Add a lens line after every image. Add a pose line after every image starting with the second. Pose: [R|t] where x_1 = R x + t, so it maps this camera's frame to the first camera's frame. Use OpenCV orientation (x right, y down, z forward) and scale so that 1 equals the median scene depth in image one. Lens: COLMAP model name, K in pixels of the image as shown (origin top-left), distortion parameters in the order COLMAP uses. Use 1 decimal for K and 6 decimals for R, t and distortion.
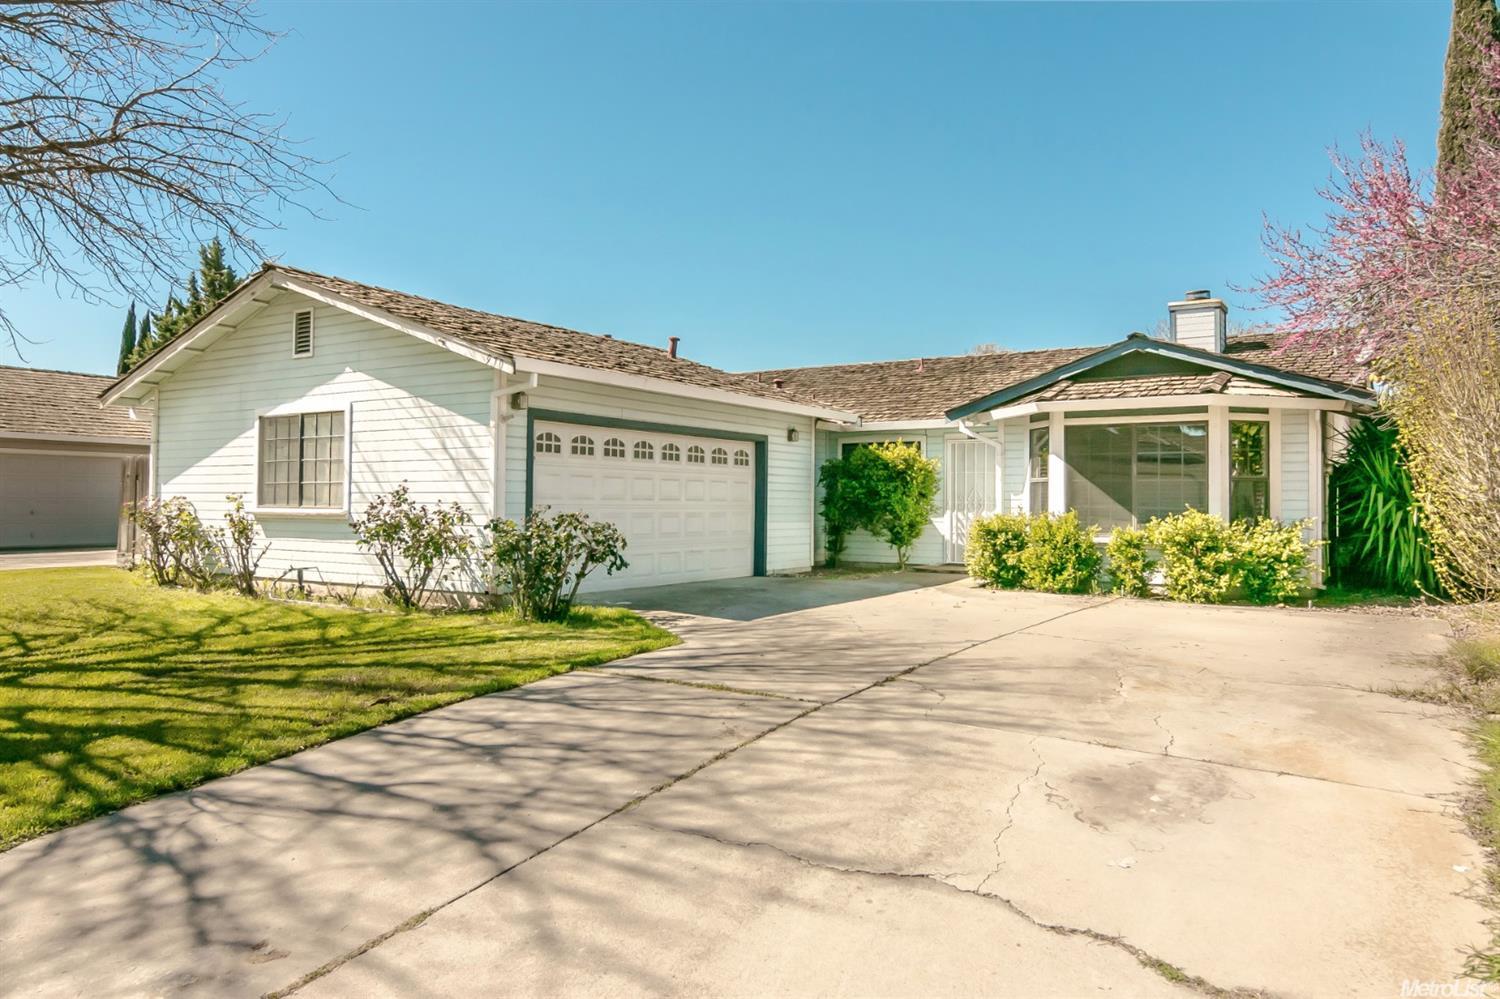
lens RADIAL K [[1007.8, 0, 750.5], [0, 1007.8, 488.3], [0, 0, 1]] dist [-0.009155, -0.000585]
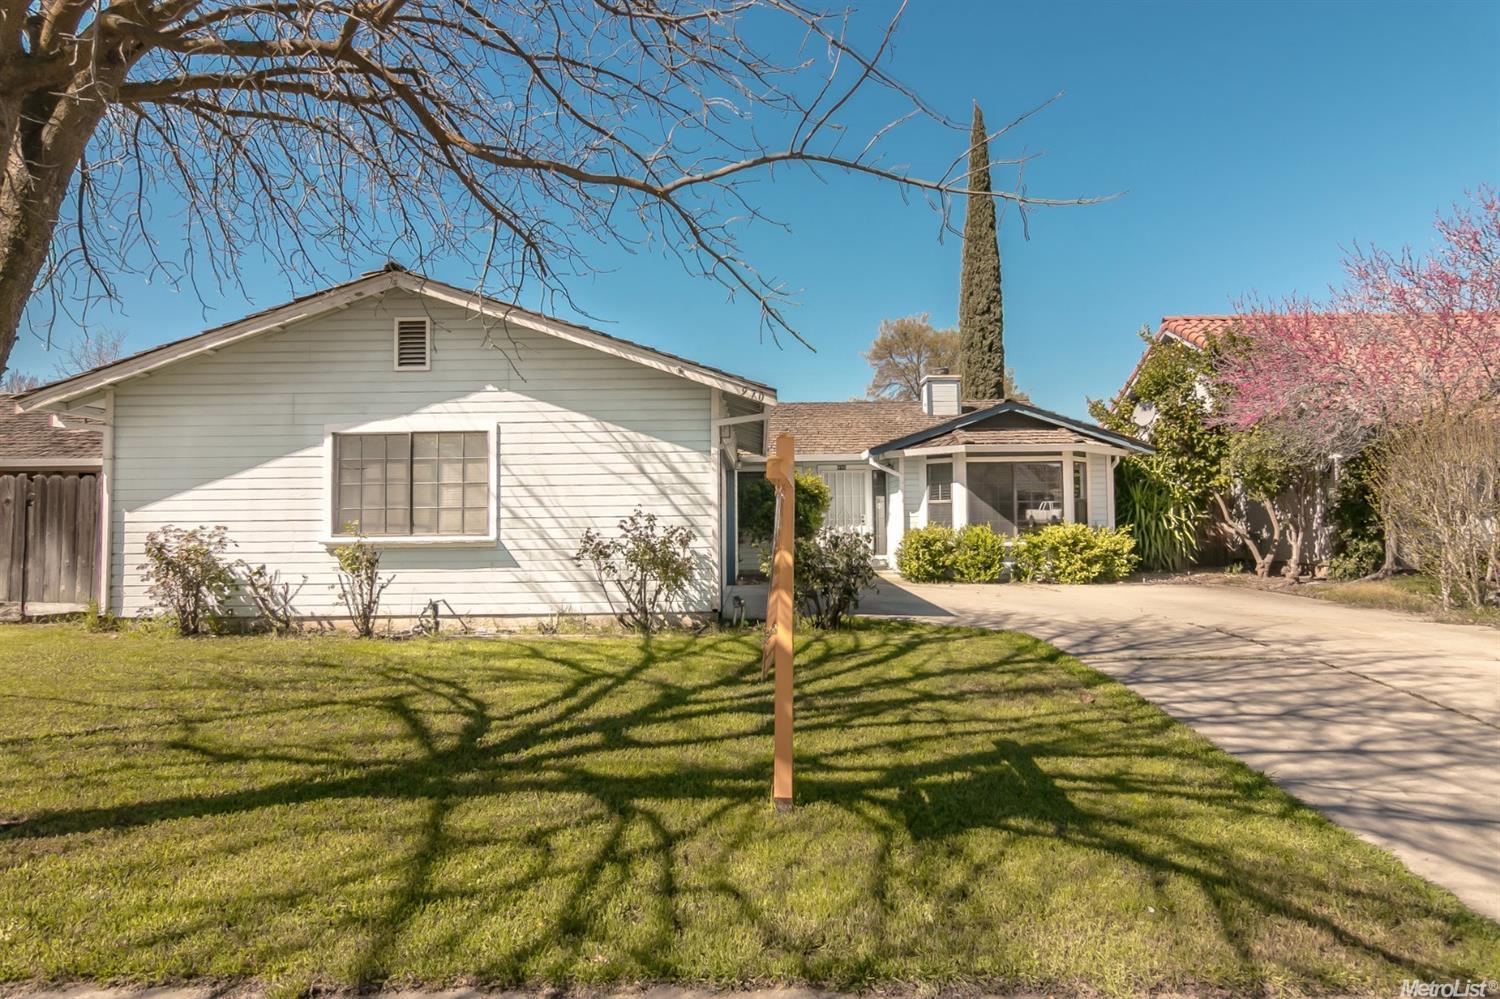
lens RADIAL K [[839.0, 0, 750.5], [0, 839.0, 507.1], [0, 0, 1]] dist [0.002149, 0.000398]
pose [[0.847550, -0.007819, 0.530658, -0.605132], [0.010098, 0.999948, -0.001395, -0.002680], [-0.530619, 0.006541, 0.847585, 0.202610]]
